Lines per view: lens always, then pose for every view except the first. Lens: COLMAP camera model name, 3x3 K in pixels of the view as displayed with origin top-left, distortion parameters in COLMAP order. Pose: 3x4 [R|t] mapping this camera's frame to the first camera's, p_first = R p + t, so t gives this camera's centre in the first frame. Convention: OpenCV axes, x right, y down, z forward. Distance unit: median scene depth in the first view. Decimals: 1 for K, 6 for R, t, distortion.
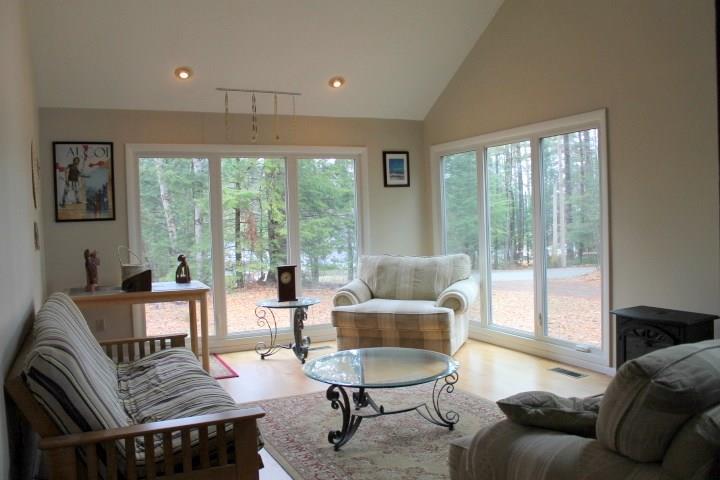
lens RADIAL K [[605.1, 0, 360.0], [0, 605.1, 240.0], [0, 0, 1]] dist [-0.169260, 0.153987]
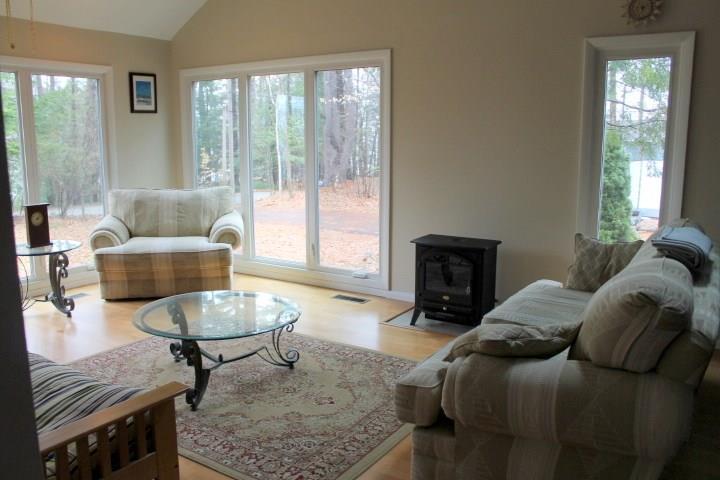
lens RADIAL K [[605.1, 0, 360.0], [0, 605.1, 240.0], [0, 0, 1]] dist [-0.169260, 0.153987]
pose [[0.853091, -0.057265, 0.518610, -0.165955], [-0.007536, 0.992503, 0.121990, -0.011093], [-0.521707, -0.107977, 0.846264, 0.074438]]
